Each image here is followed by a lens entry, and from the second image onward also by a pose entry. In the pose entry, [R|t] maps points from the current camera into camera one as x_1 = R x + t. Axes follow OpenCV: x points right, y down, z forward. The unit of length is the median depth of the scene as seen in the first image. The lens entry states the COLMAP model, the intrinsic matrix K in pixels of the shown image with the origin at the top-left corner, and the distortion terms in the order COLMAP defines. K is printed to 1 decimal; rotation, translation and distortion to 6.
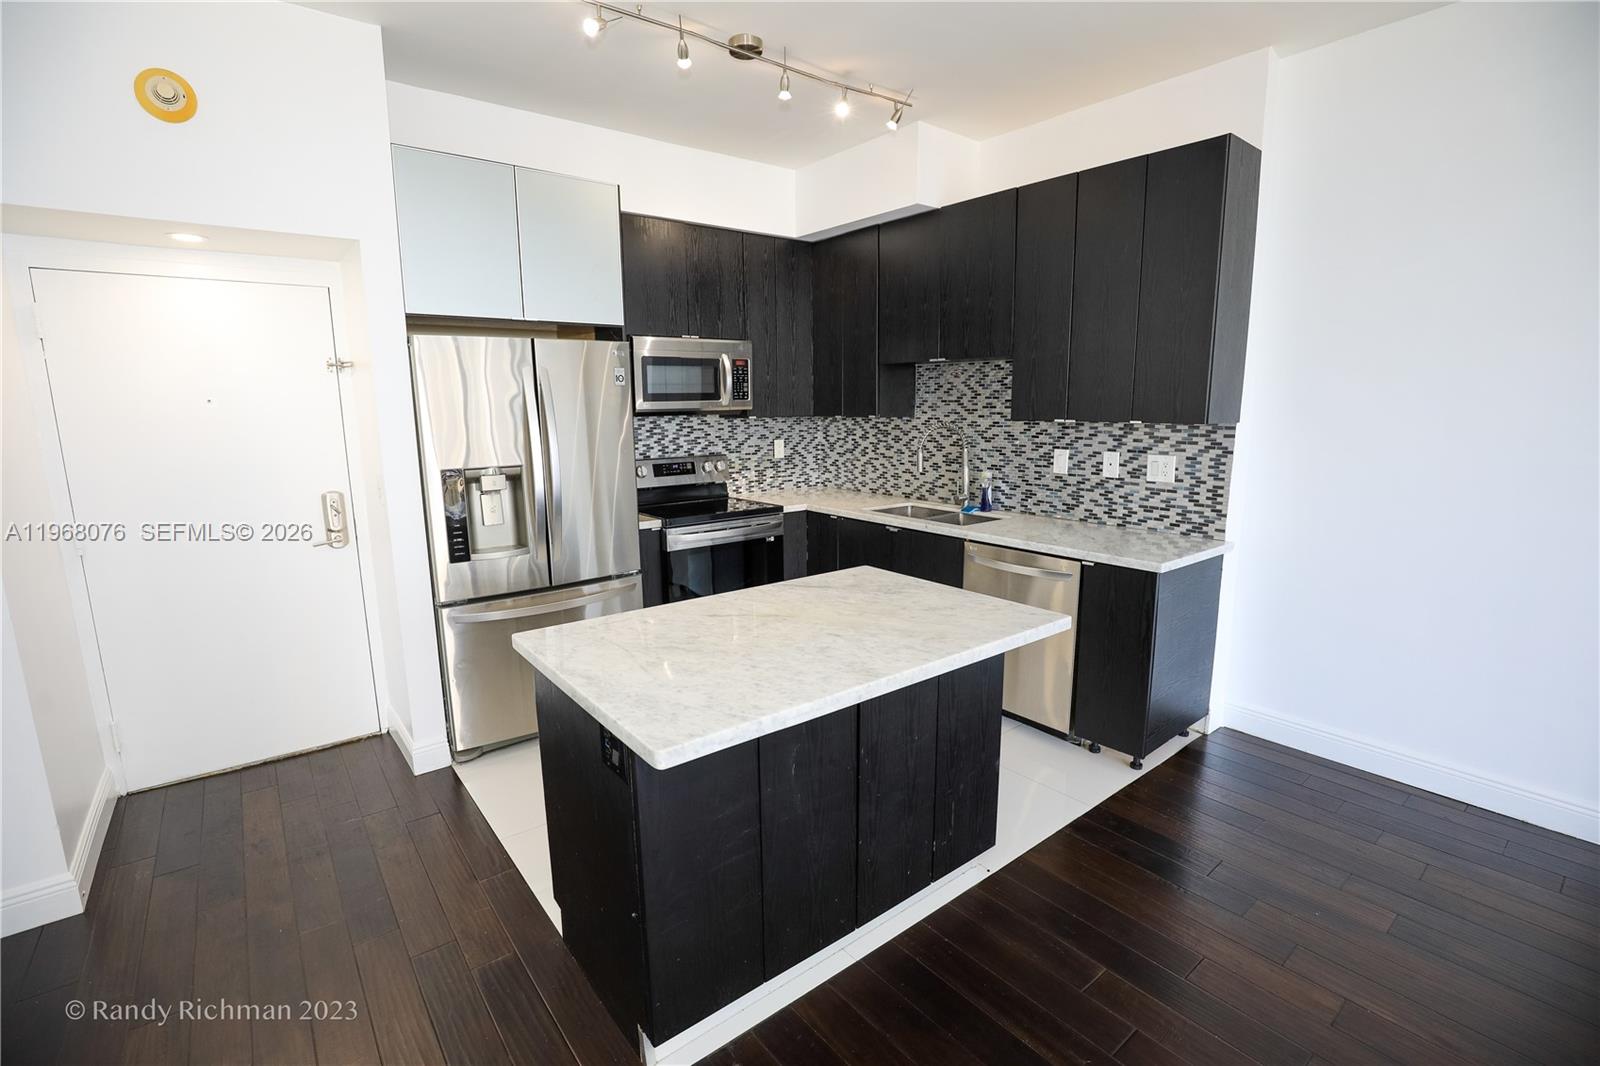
lens RADIAL K [[737.1, 0, 805.9], [0, 737.1, 524.0], [0, 0, 1]] dist [-0.013446, 0.002822]
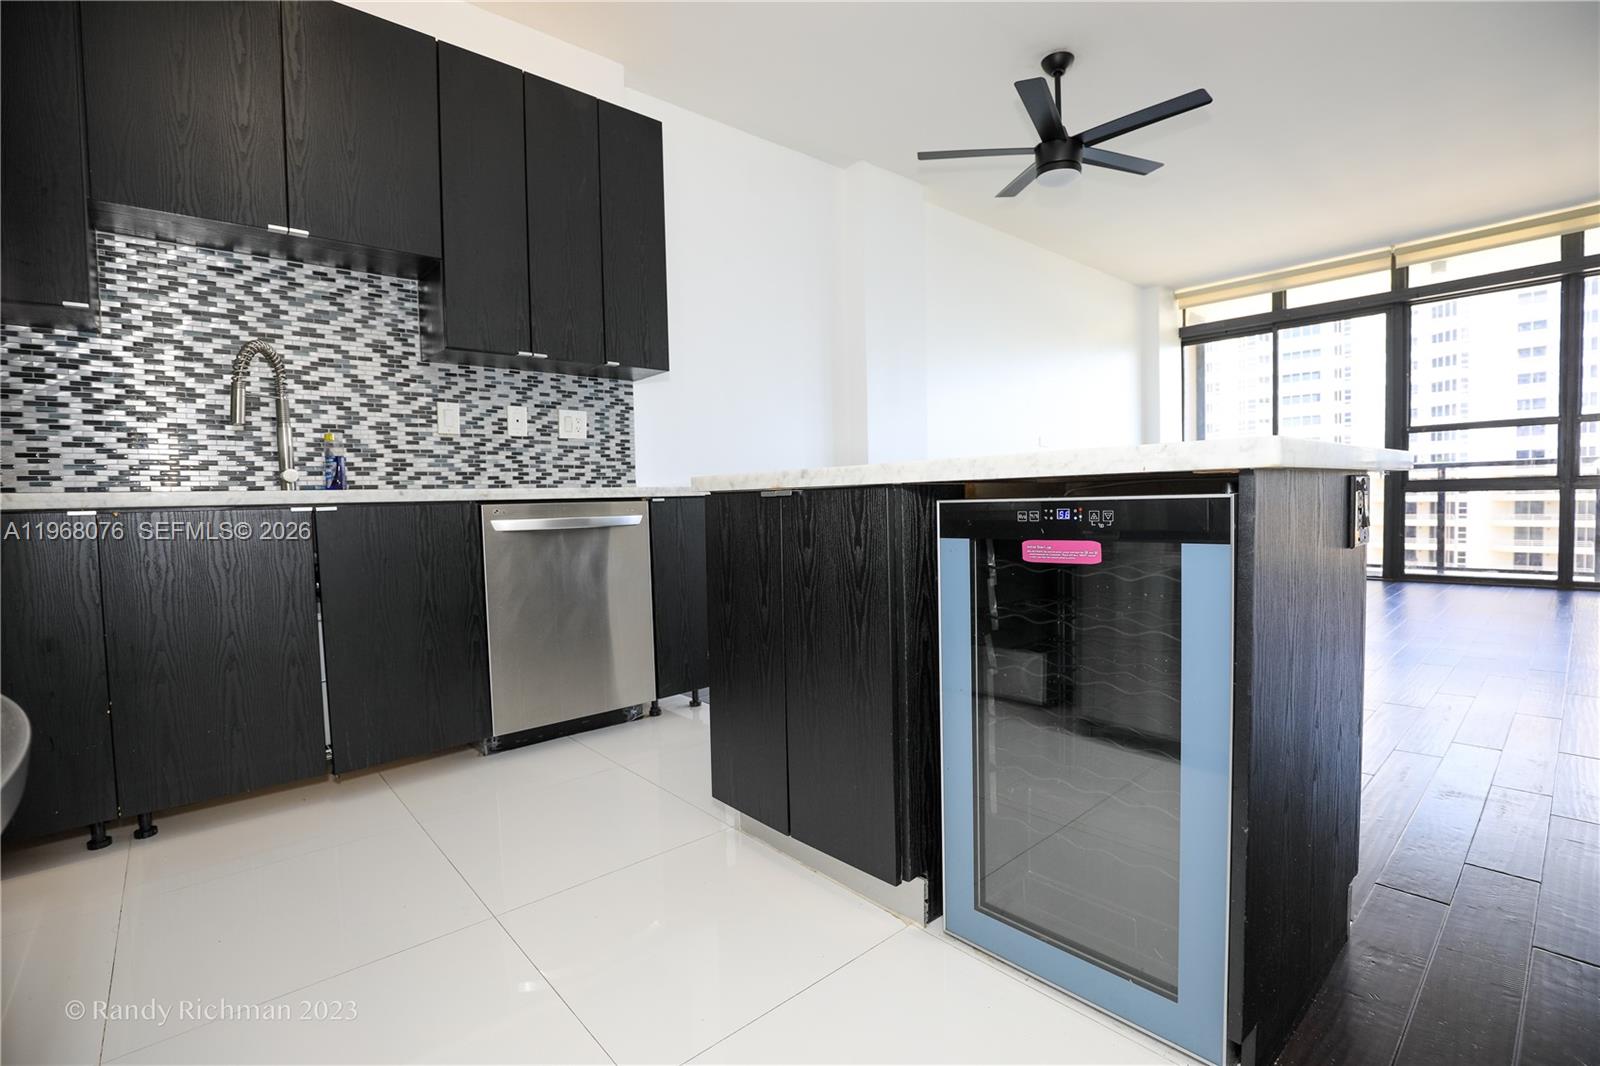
lens RADIAL K [[737.1, 0, 796.8], [0, 737.1, 532.9], [0, 0, 1]] dist [-0.013446, 0.002822]
pose [[-0.023672, -0.041393, 0.998862, -0.419731], [0.189406, 0.980861, 0.045136, 0.064715], [-0.981613, 0.190259, -0.015379, 0.645226]]
